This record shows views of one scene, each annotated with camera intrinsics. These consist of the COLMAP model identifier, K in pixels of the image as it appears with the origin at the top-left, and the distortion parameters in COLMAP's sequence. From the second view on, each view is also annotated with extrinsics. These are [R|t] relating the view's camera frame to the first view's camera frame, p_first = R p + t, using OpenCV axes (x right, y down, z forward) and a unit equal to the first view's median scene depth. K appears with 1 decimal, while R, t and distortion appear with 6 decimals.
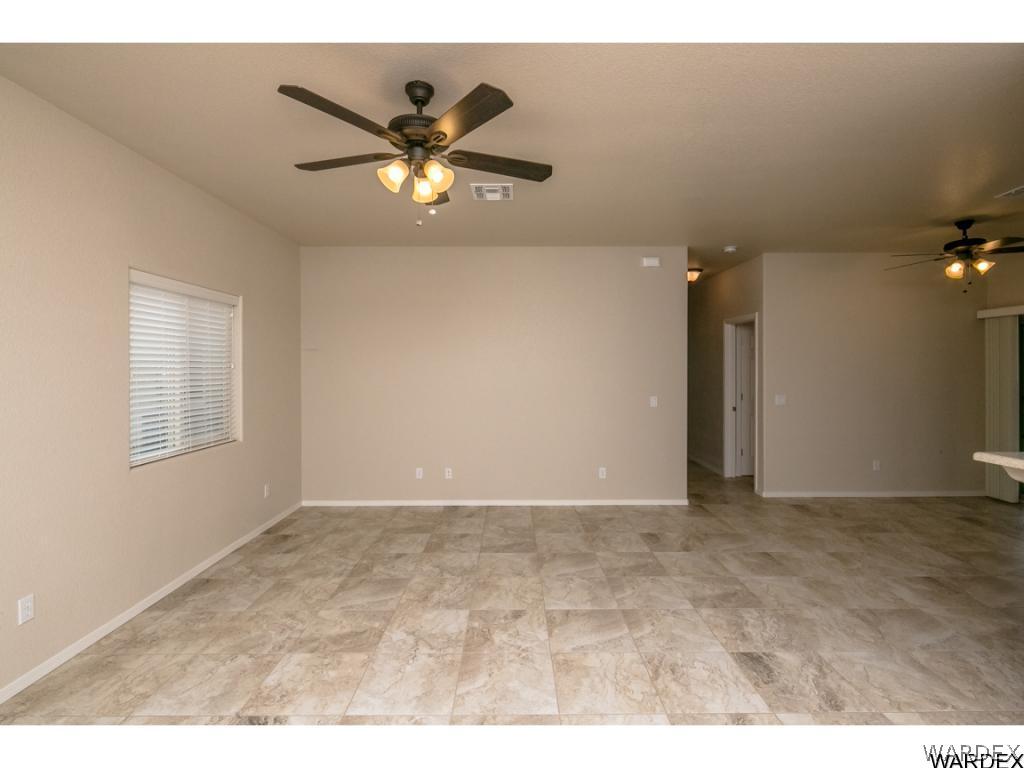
lens RADIAL K [[494.2, 0, 513.9], [0, 494.2, 370.0], [0, 0, 1]] dist [0.007320, -0.006079]
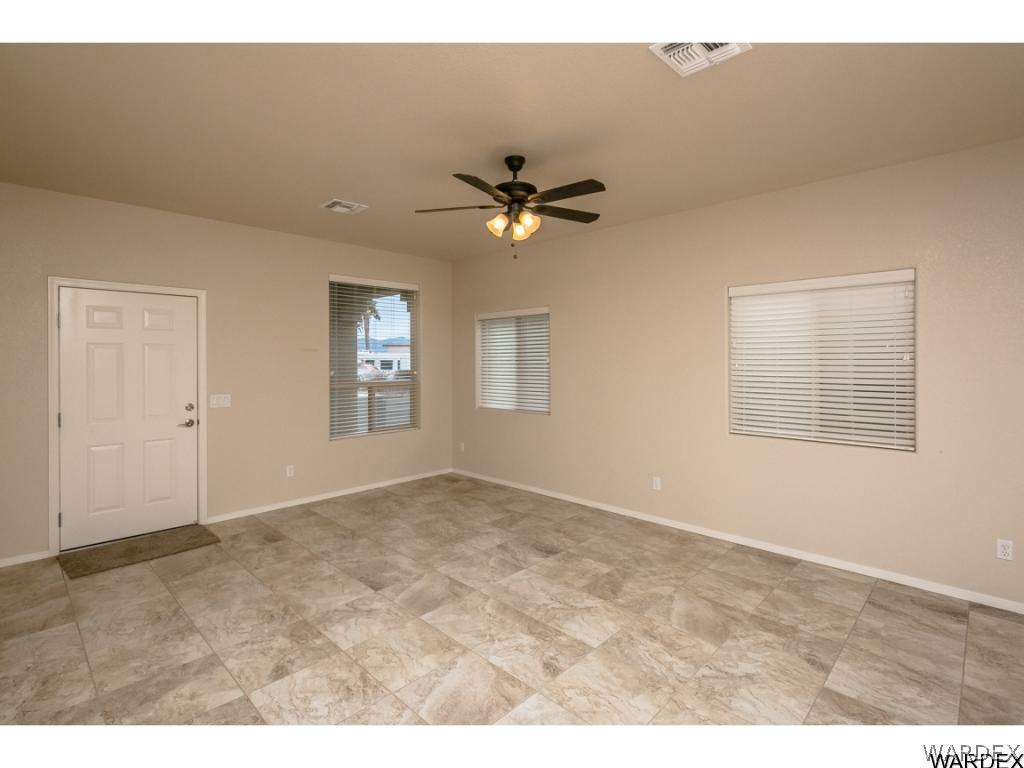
lens RADIAL K [[494.2, 0, 511.3], [0, 494.2, 369.9], [0, 0, 1]] dist [0.007320, -0.006079]
pose [[-0.703817, 0.017074, -0.710176, 0.537744], [0.001268, 0.999740, 0.022780, -0.006856], [0.710380, 0.015132, -0.703655, 1.324943]]
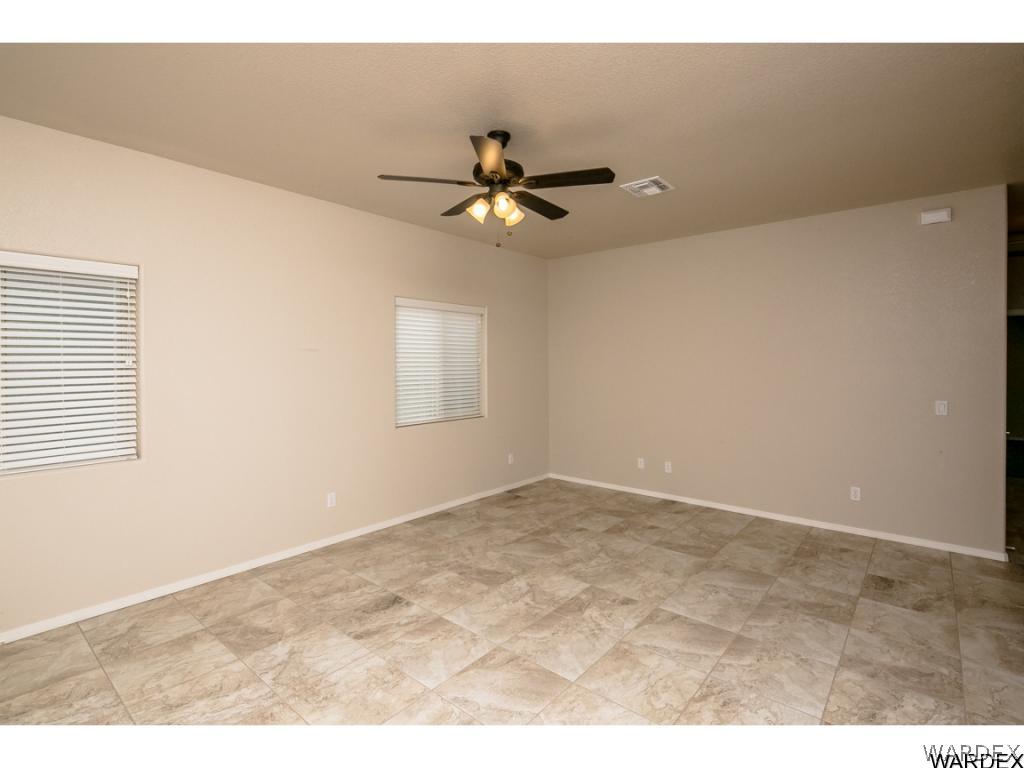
lens RADIAL K [[494.2, 0, 514.3], [0, 494.2, 367.6], [0, 0, 1]] dist [0.007320, -0.006079]
pose [[0.762588, 0.008484, -0.646829, 0.429552], [-0.002659, 0.999947, 0.009980, -0.002540], [0.646880, -0.005891, 0.762569, 0.058085]]
